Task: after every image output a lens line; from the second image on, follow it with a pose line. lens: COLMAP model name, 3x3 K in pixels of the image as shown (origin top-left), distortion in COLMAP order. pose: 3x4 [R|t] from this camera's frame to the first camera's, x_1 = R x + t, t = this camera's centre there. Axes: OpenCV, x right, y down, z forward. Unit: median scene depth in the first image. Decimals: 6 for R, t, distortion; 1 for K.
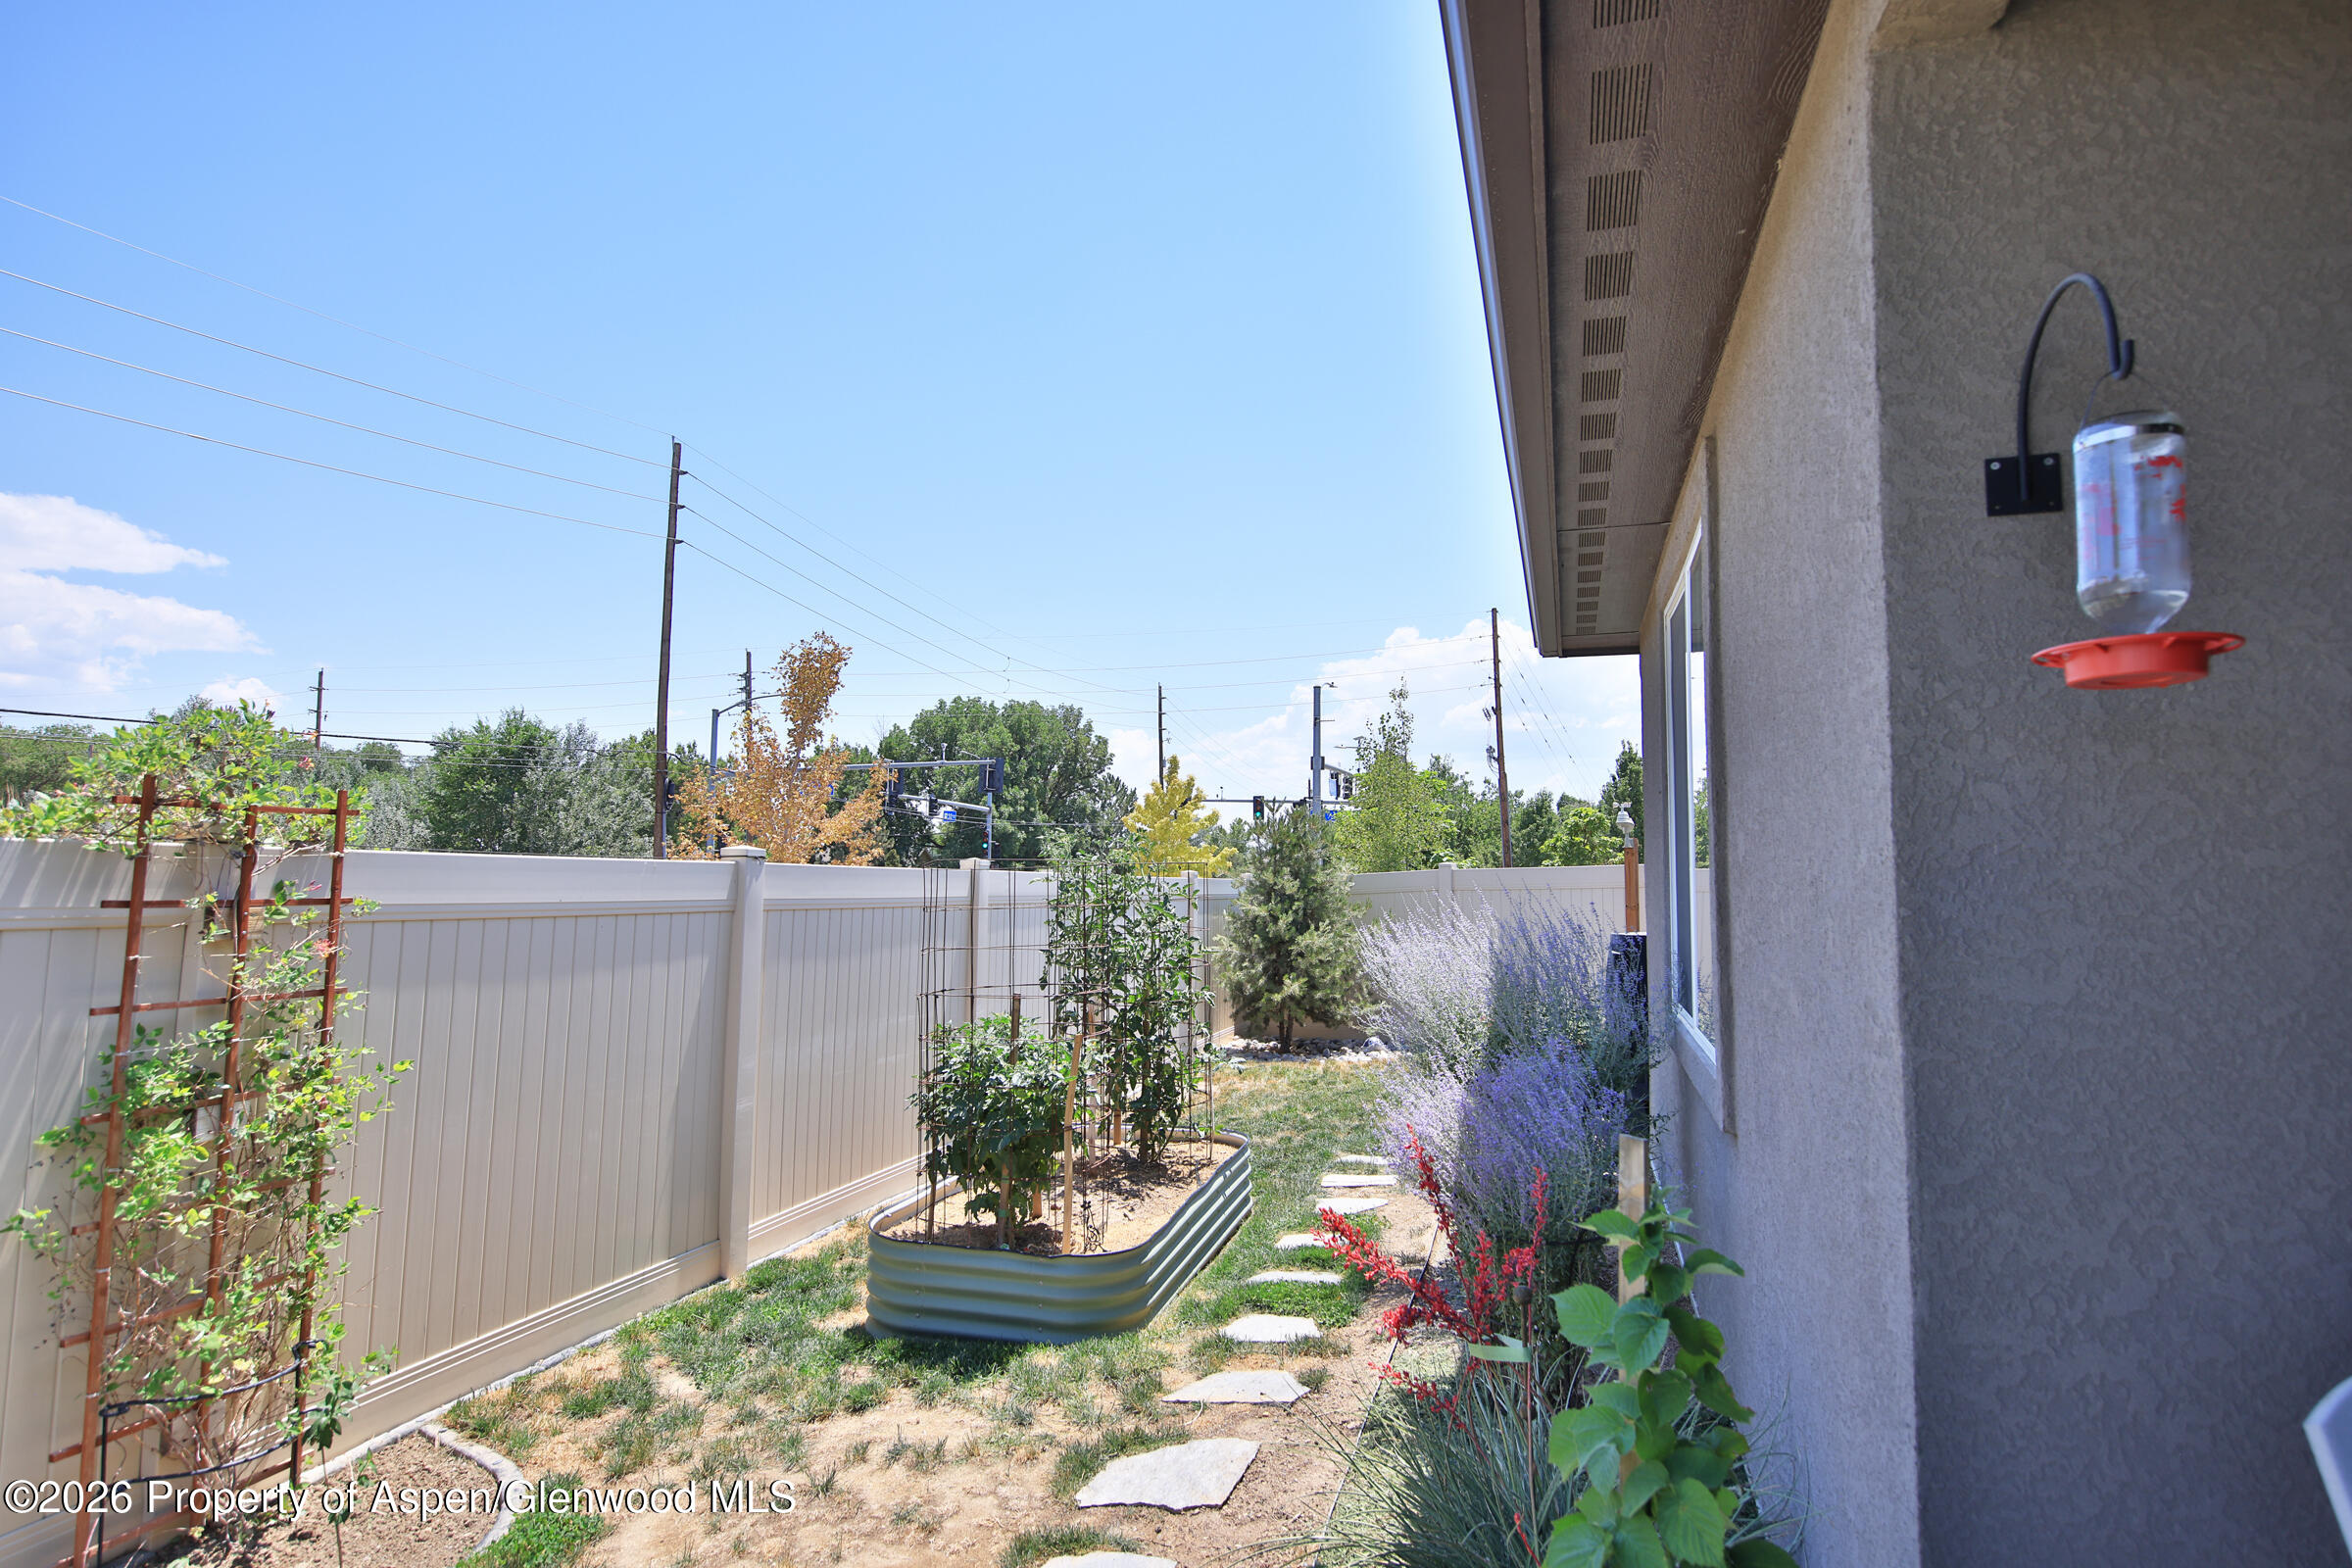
lens RADIAL K [[1275.4, 0, 1175.7], [0, 1275.4, 788.6], [0, 0, 1]] dist [0.020230, -0.006122]
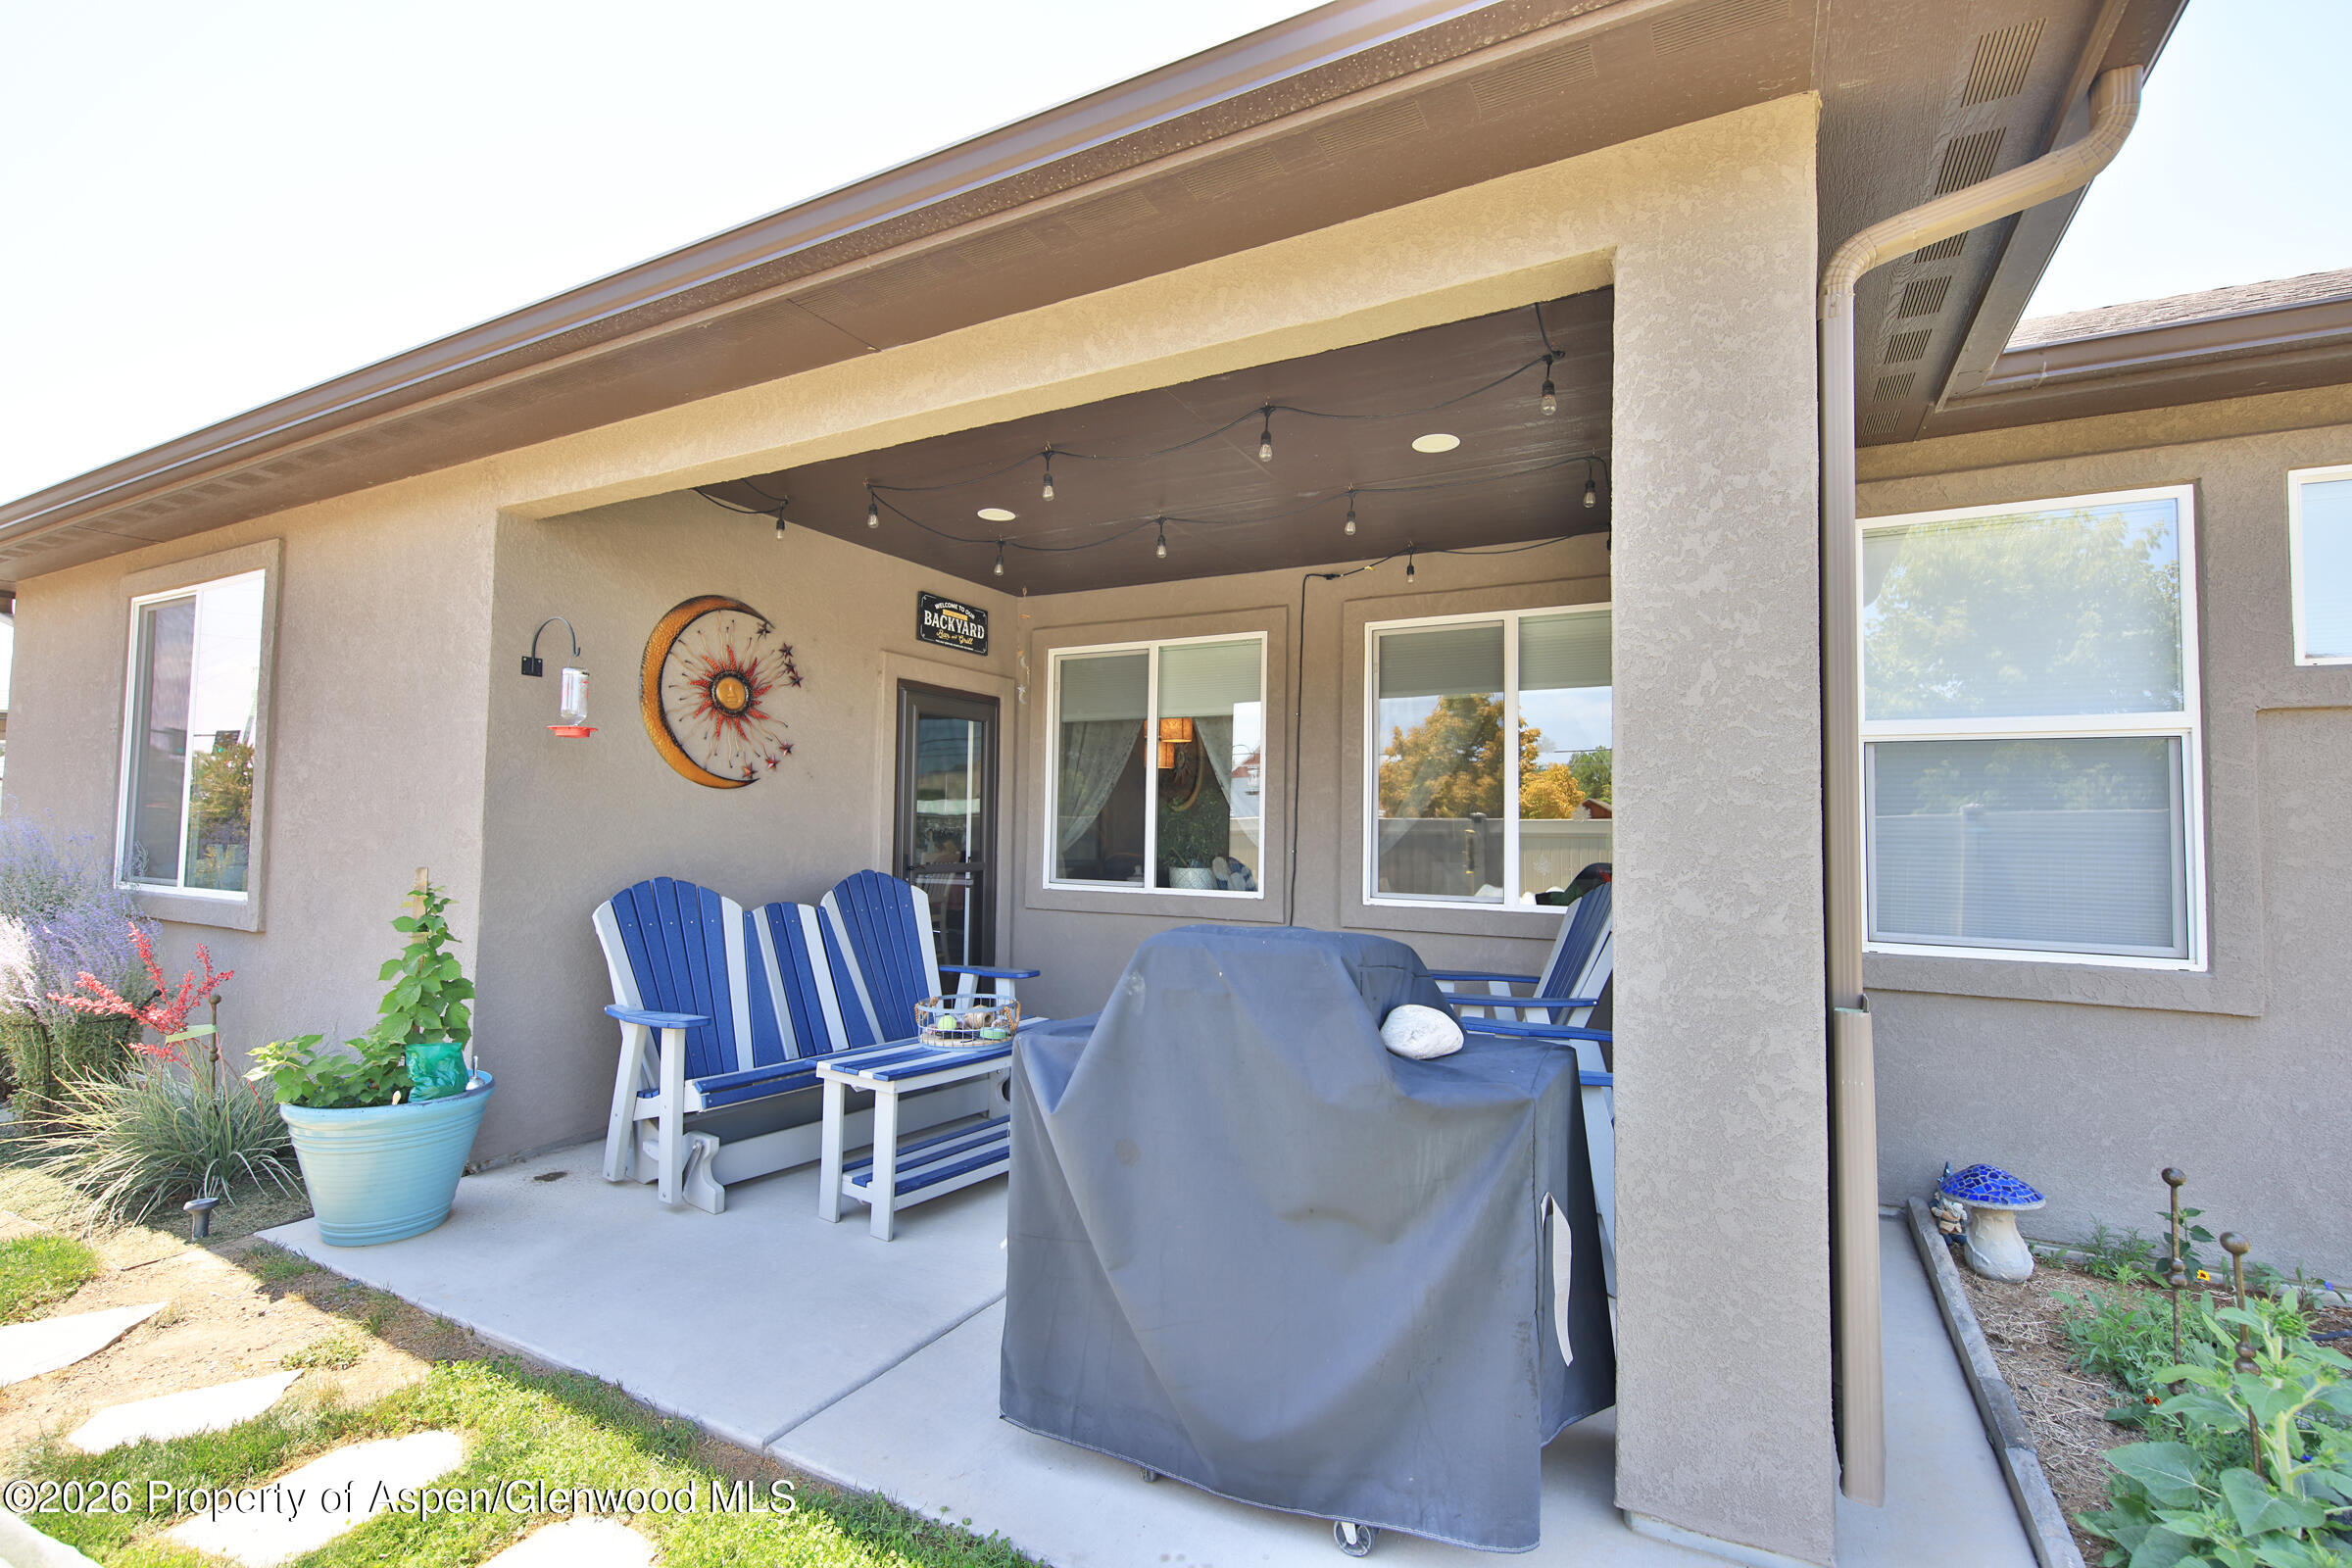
lens RADIAL K [[1047.4, 0, 1173.6], [0, 1047.4, 783.6], [0, 0, 1]] dist [0.000068, 0.000017]
pose [[0.203550, 0.037906, 0.978330, -1.627855], [-0.093573, 0.995429, -0.019100, -0.046656], [-0.974583, -0.087657, 0.206167, -1.174690]]
